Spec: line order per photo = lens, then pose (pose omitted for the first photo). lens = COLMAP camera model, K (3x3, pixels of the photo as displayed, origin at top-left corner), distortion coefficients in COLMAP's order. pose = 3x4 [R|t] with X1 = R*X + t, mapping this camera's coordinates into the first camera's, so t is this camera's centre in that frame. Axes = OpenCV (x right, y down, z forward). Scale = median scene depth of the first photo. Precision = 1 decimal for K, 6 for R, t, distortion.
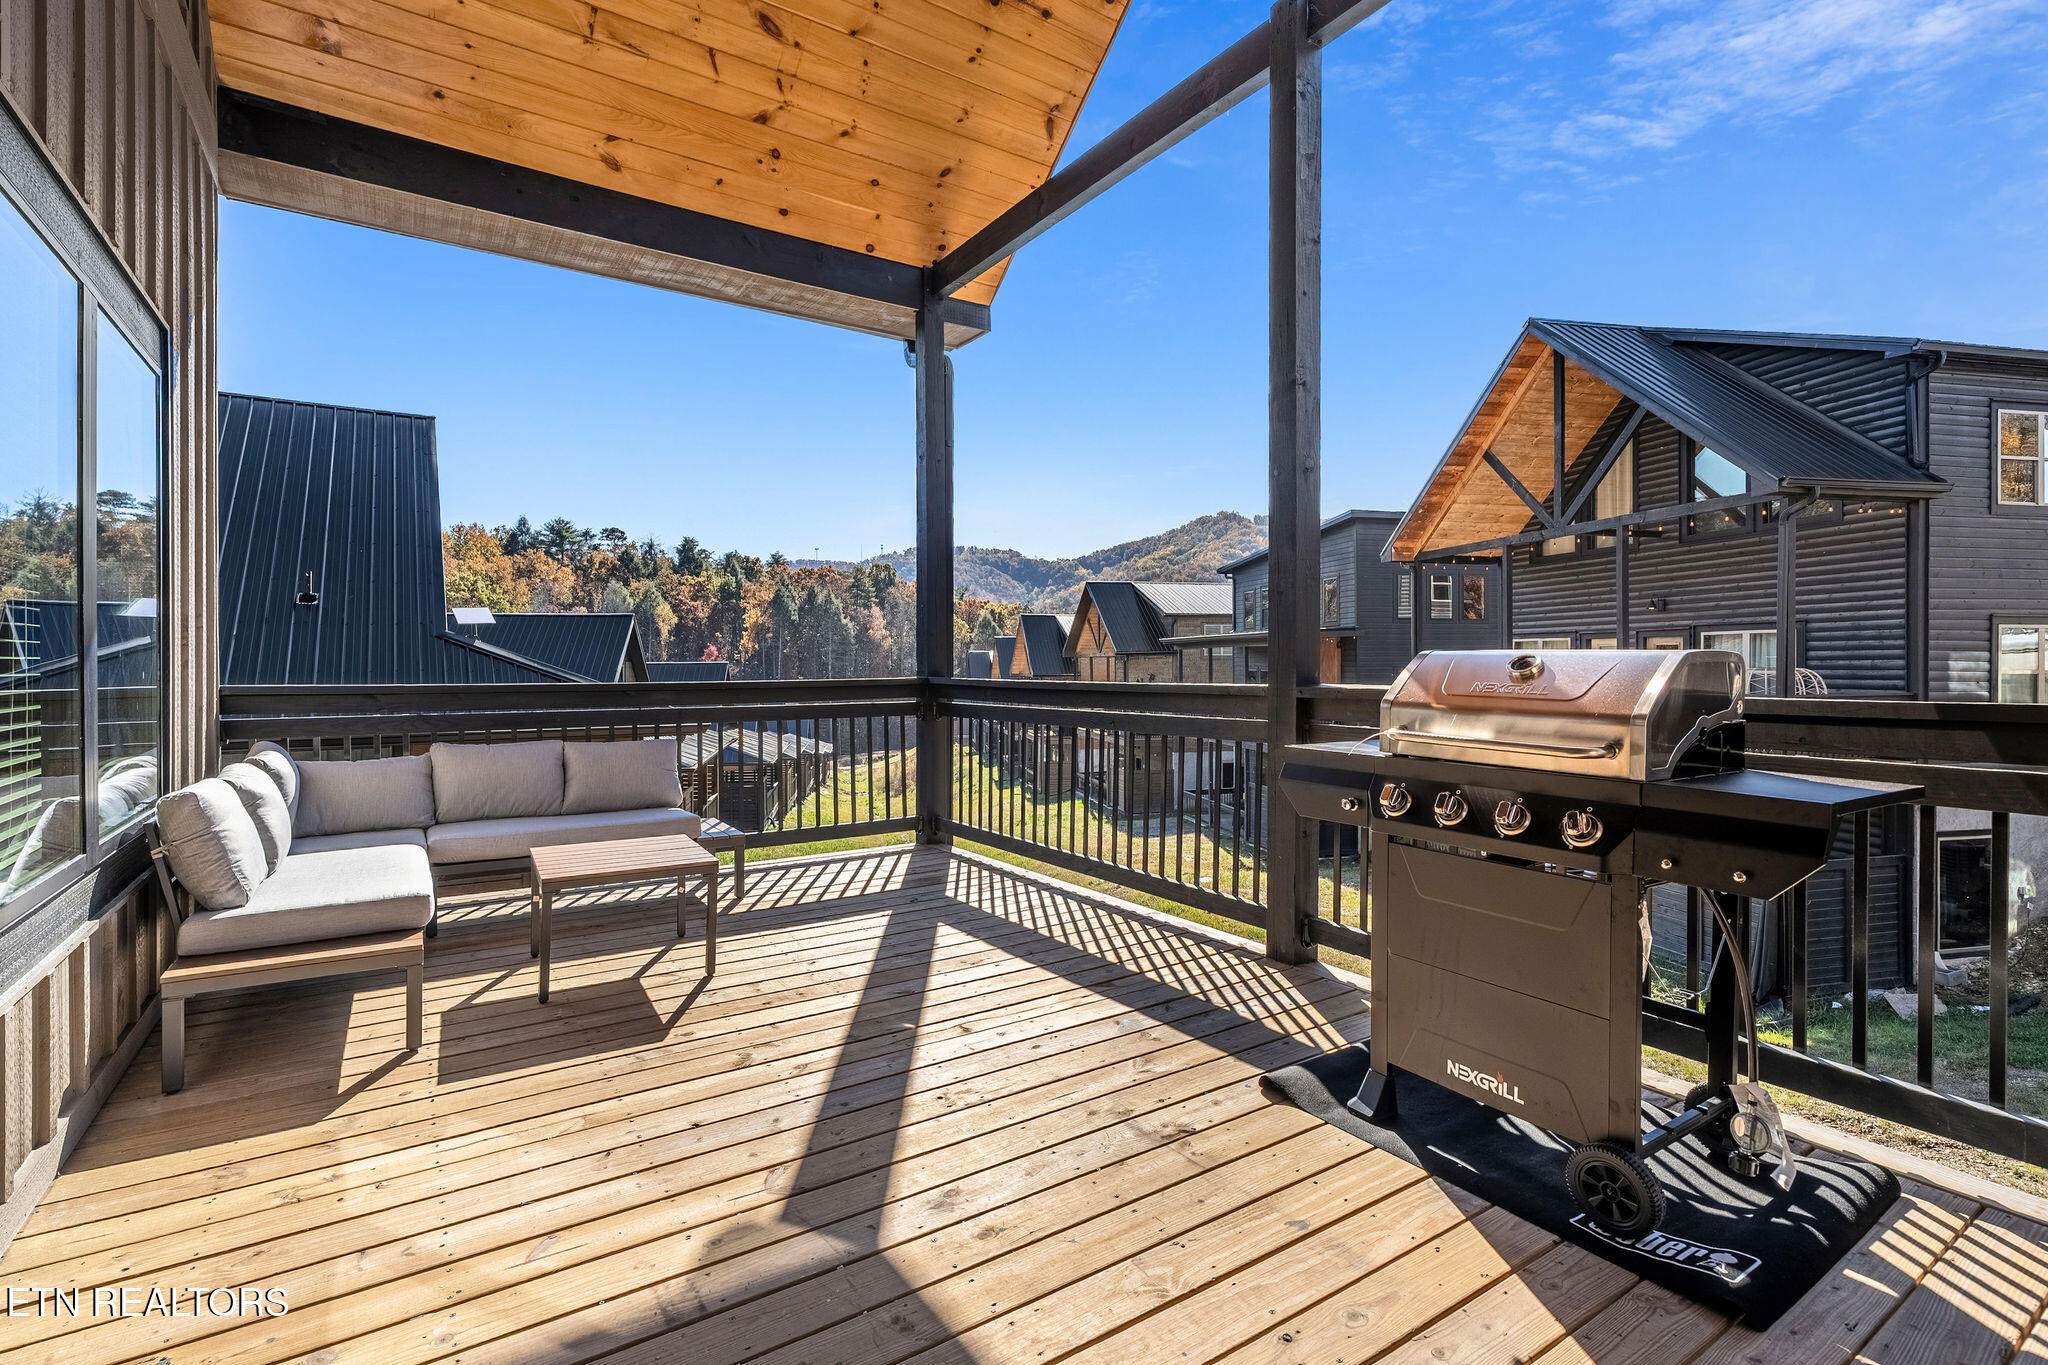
lens RADIAL K [[939.1, 0, 1019.5], [0, 939.1, 679.1], [0, 0, 1]] dist [-0.004275, 0.003879]
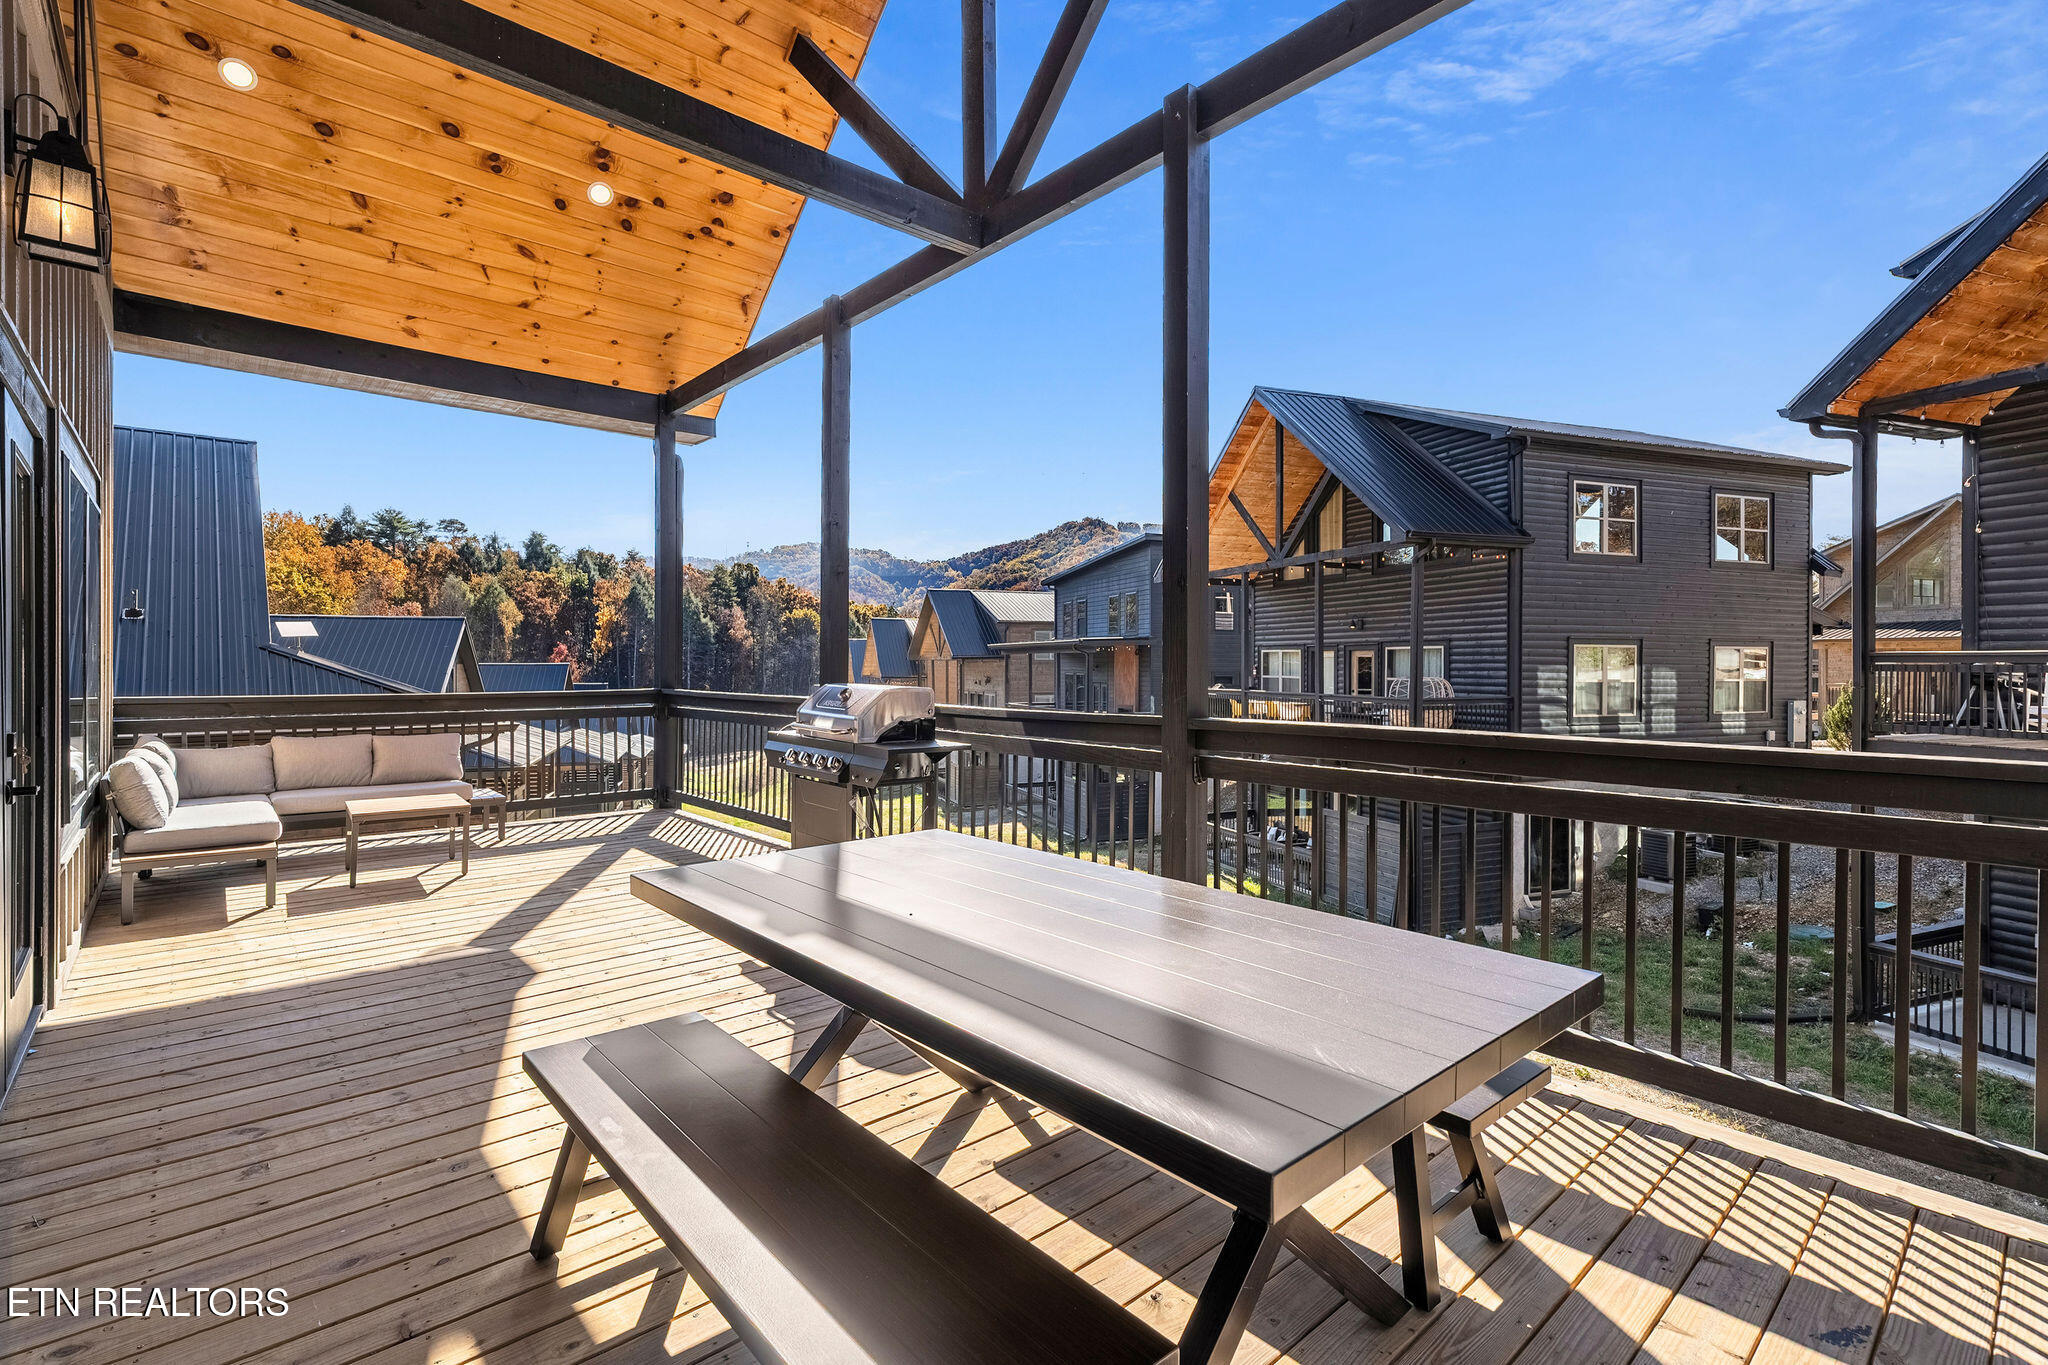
lens RADIAL K [[939.1, 0, 1036.3], [0, 939.1, 676.1], [0, 0, 1]] dist [-0.004275, 0.003879]
pose [[0.989262, 0.002718, 0.146128, 0.107774], [-0.002330, 0.999993, -0.002830, -0.007960], [-0.146135, 0.002459, 0.989262, -0.198106]]
